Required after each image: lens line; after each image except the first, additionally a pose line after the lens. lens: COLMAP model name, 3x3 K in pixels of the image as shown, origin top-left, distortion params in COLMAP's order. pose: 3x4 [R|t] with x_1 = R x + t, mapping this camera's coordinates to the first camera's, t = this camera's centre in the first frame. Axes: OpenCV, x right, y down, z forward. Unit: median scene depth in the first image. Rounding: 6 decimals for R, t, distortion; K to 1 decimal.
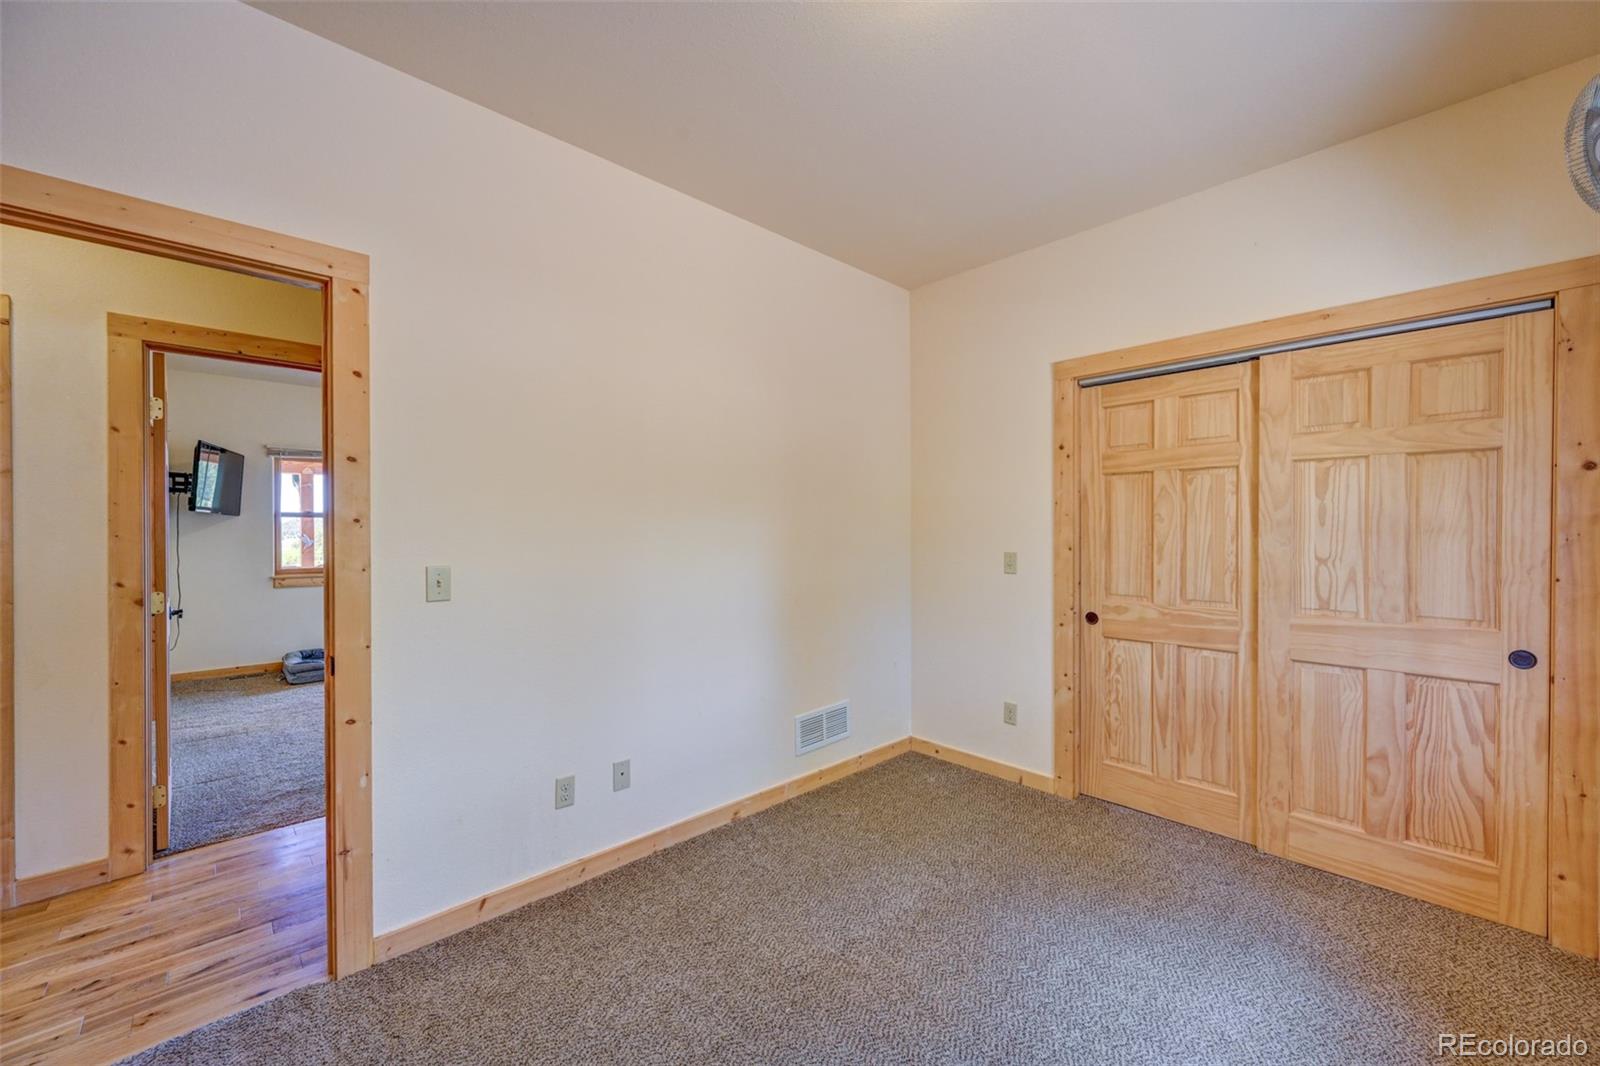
lens RADIAL K [[632.4, 0, 808.5], [0, 632.4, 532.2], [0, 0, 1]] dist [-0.001284, 0.000296]
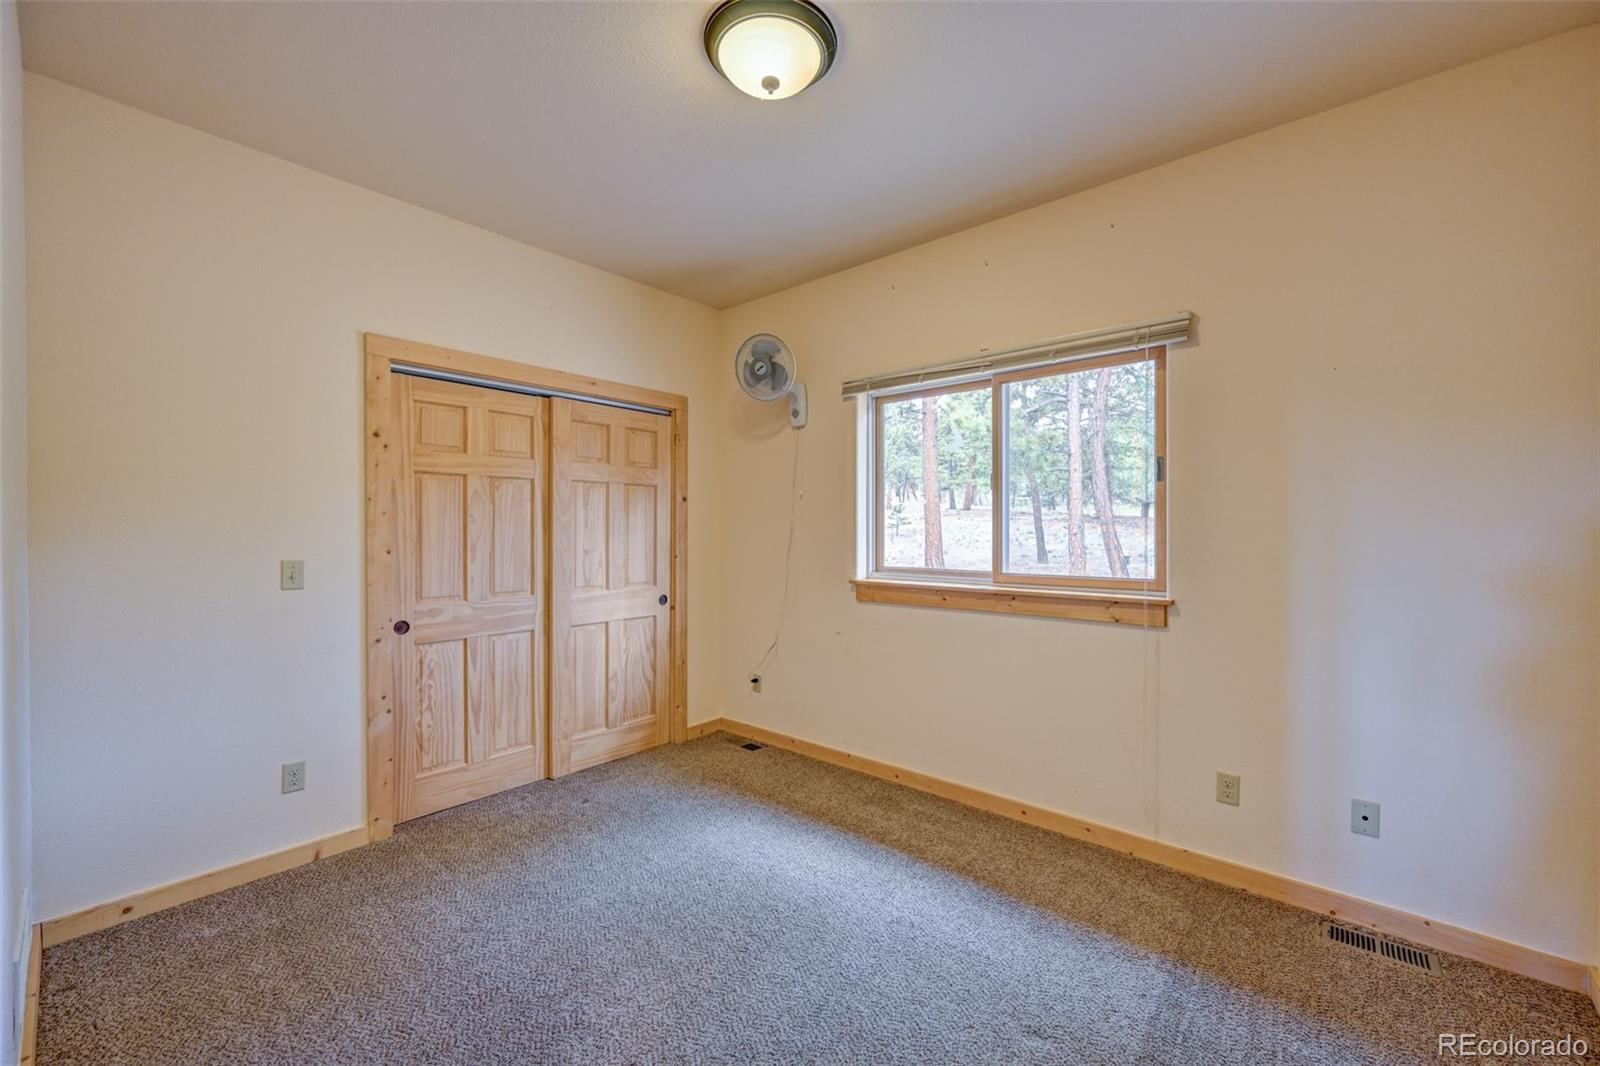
lens RADIAL K [[632.4, 0, 802.7], [0, 632.4, 530.3], [0, 0, 1]] dist [-0.001284, 0.000296]
pose [[-0.098849, 0.000326, 0.995102, -0.555022], [0.001876, 0.999998, -0.000141, -0.003259], [-0.995101, 0.001852, -0.098849, 0.550825]]
